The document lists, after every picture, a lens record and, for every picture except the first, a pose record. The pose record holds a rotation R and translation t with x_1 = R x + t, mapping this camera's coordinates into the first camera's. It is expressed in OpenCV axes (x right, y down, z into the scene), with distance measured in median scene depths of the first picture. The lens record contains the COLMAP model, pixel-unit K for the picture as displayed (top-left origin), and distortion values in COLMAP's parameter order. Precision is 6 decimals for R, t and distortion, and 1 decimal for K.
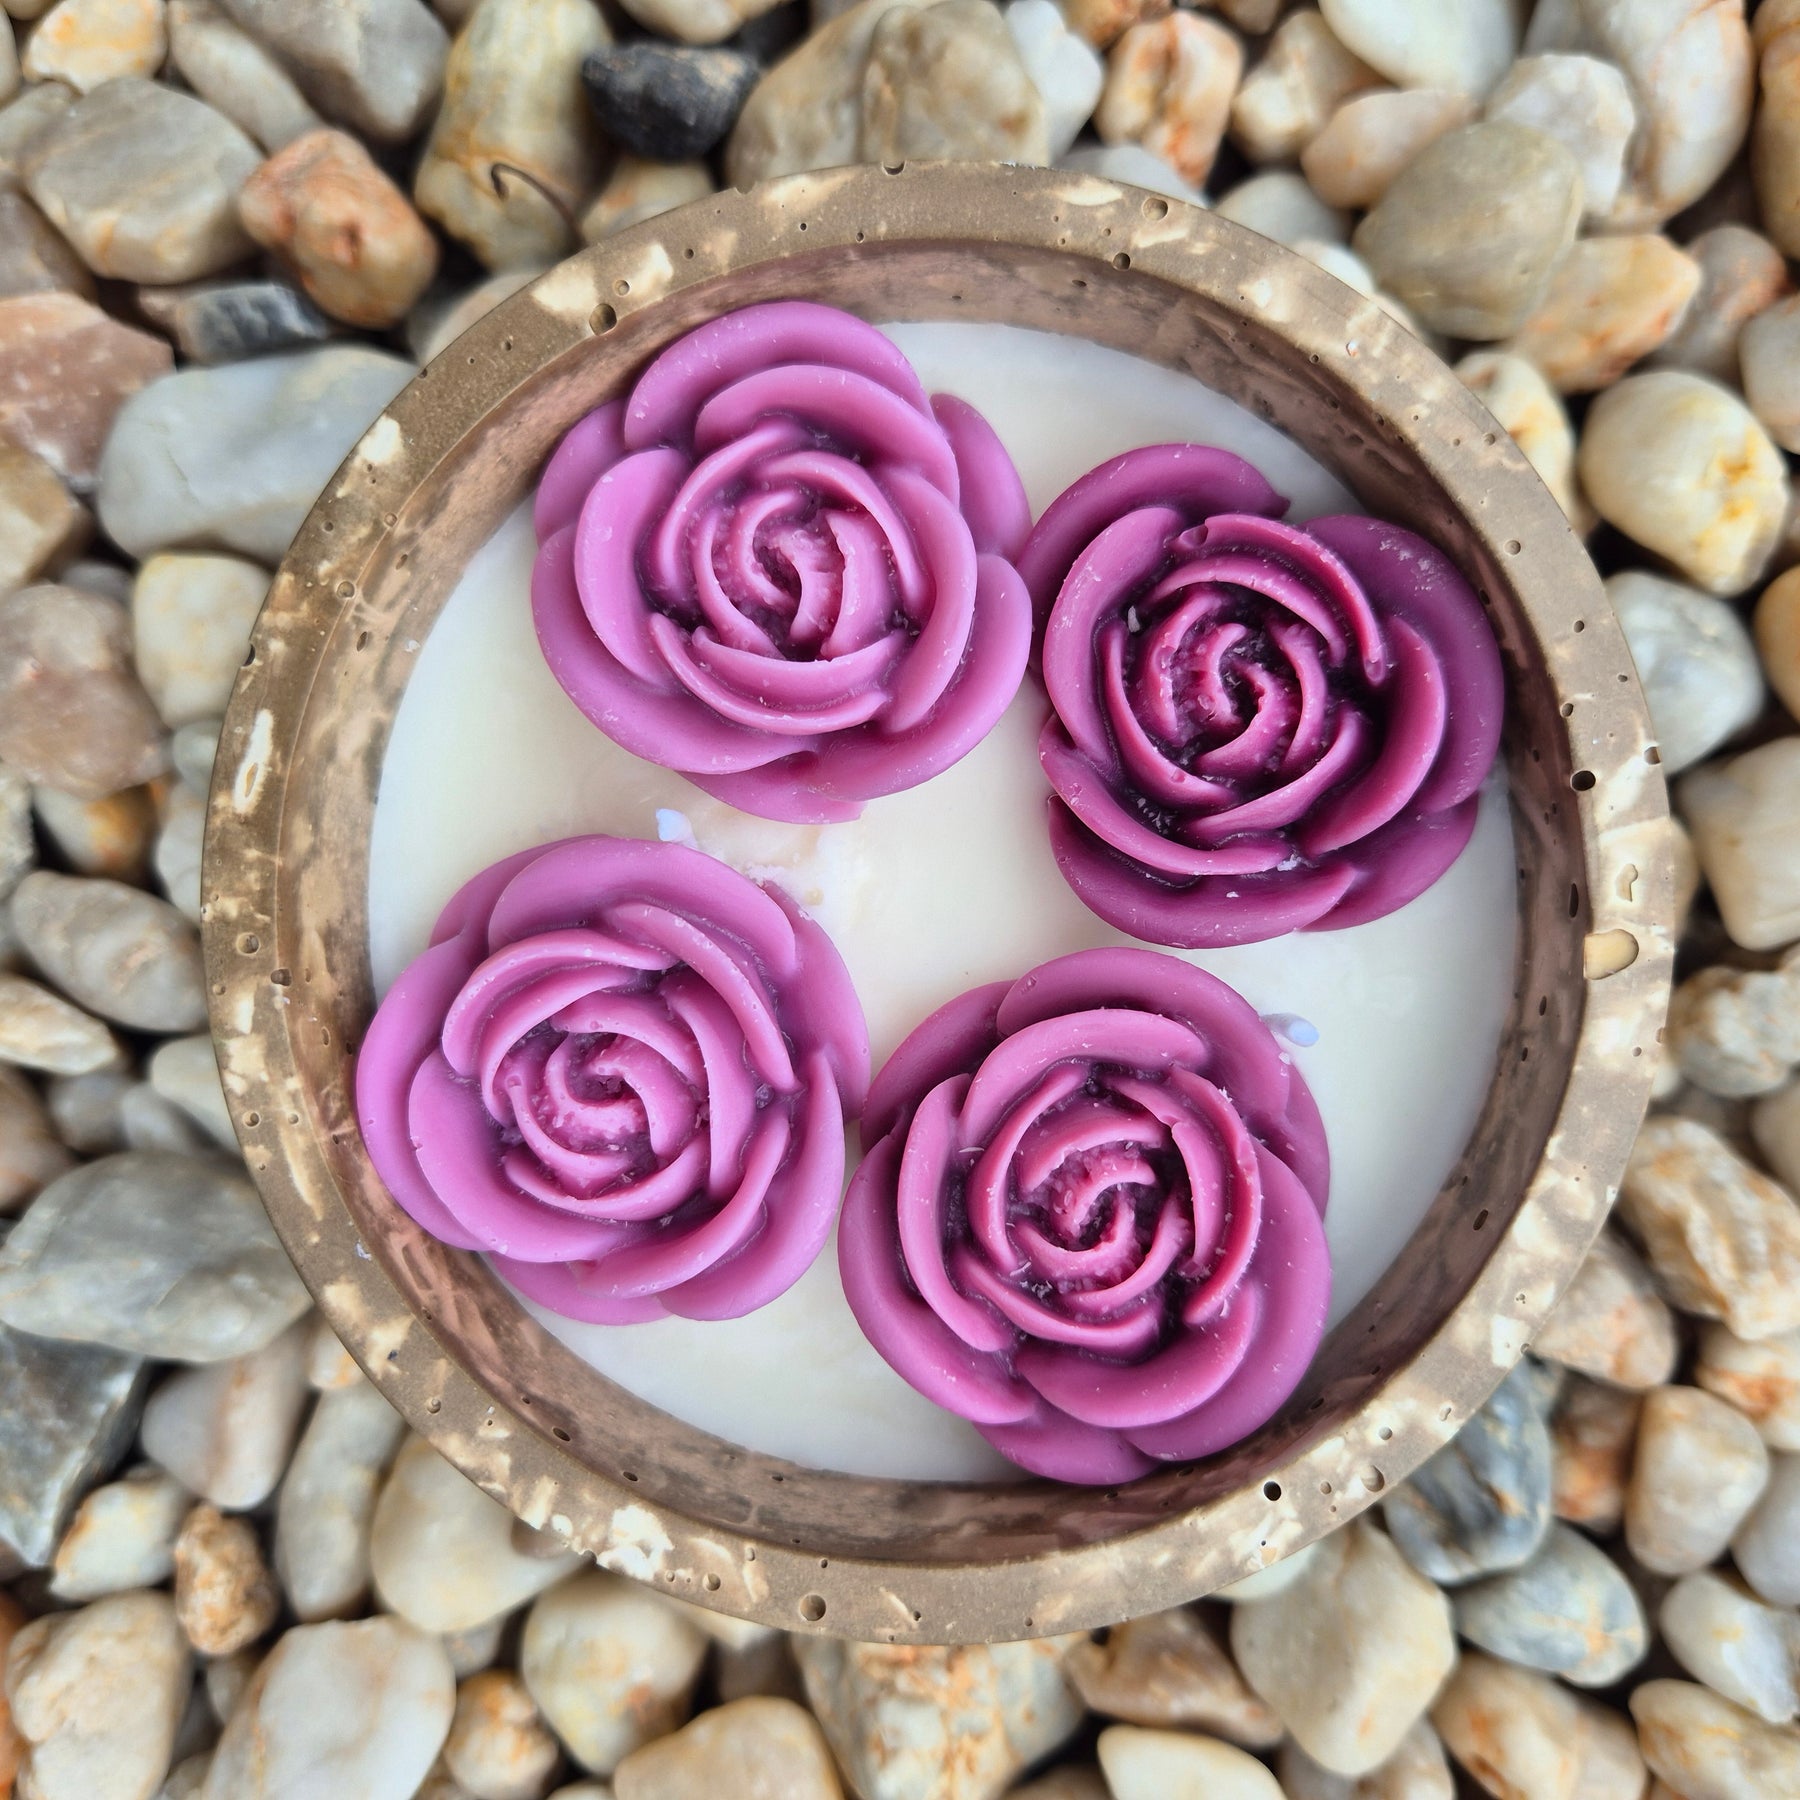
lens RADIAL K [[1692.6, 0, 890.0], [0, 1692.6, 876.0], [0, 0, 1]] dist [-0.001746, 0.000000]
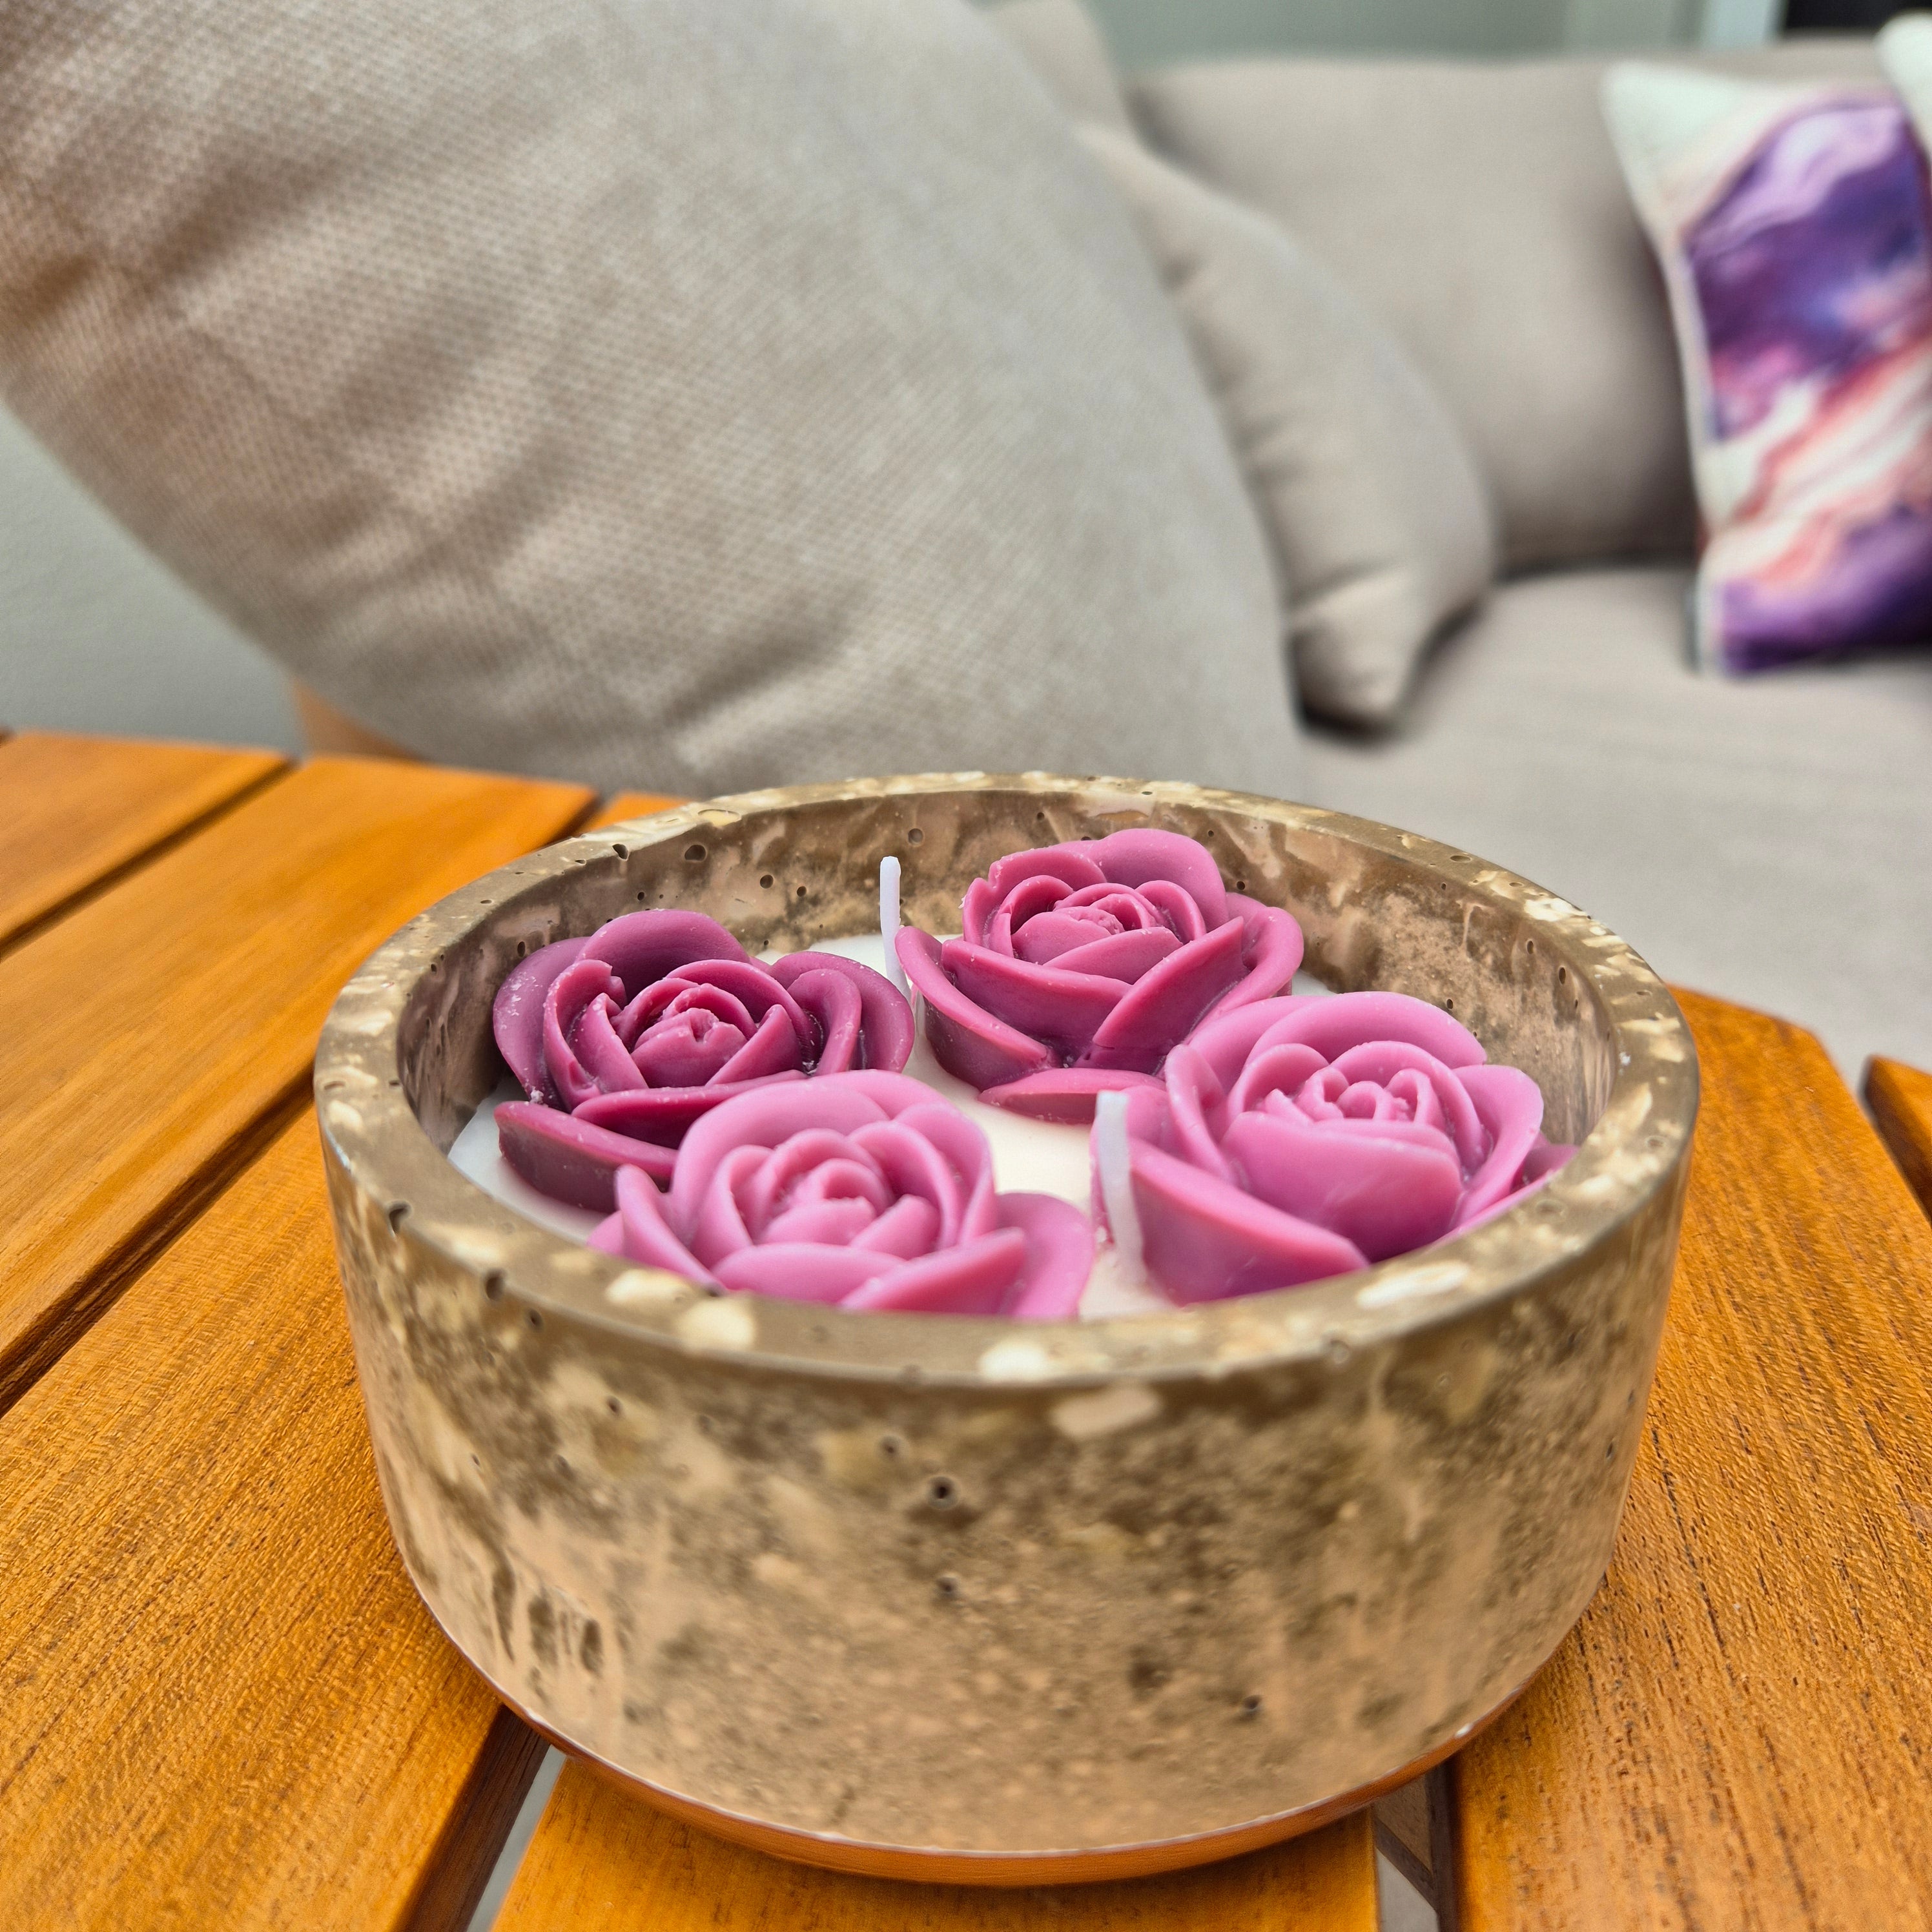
lens RADIAL K [[1873.2, 0, 969.6], [0, 1873.2, 967.9], [0, 0, 1]] dist [0.013415, 0.000000]
pose [[-0.643954, -0.255659, 0.721084, -0.850163], [0.764383, -0.254758, 0.592298, -0.727116], [0.032276, 0.932597, 0.359474, 0.526534]]
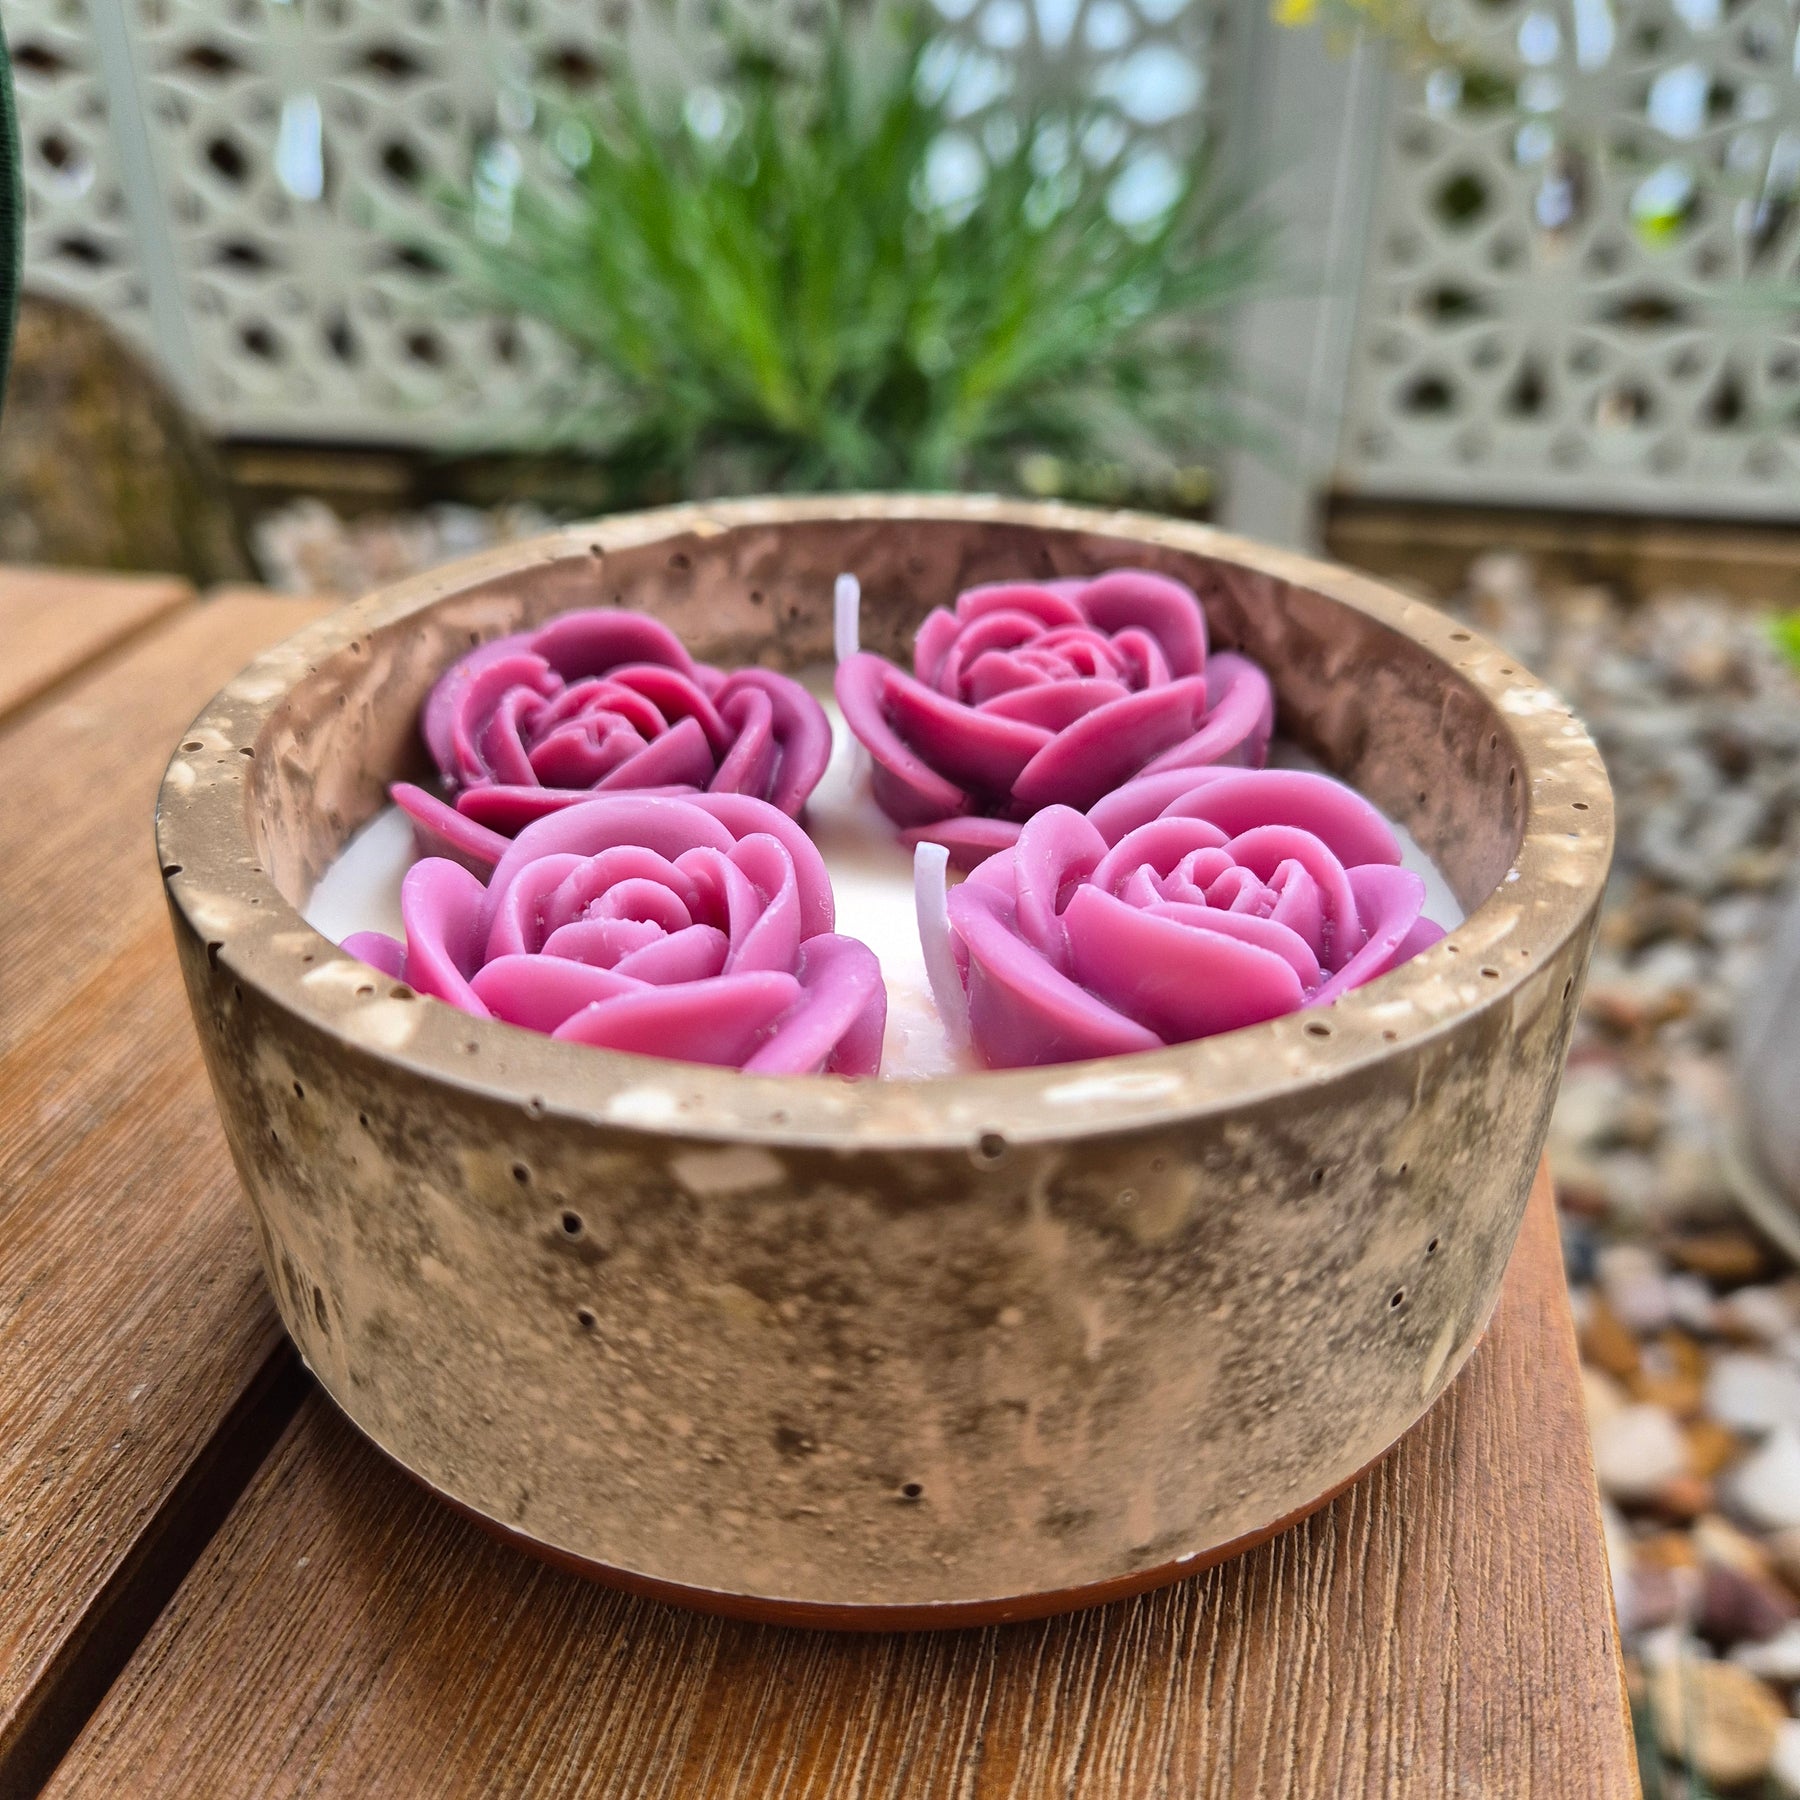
lens RADIAL K [[1745.2, 0, 880.6], [0, 1745.2, 927.4], [0, 0, 1]] dist [0.013415, 0.000000]
pose [[-0.435184, -0.414721, 0.799138, -0.907992], [0.900182, -0.217144, 0.377519, -0.429419], [0.016963, 0.883660, 0.467822, 0.582155]]
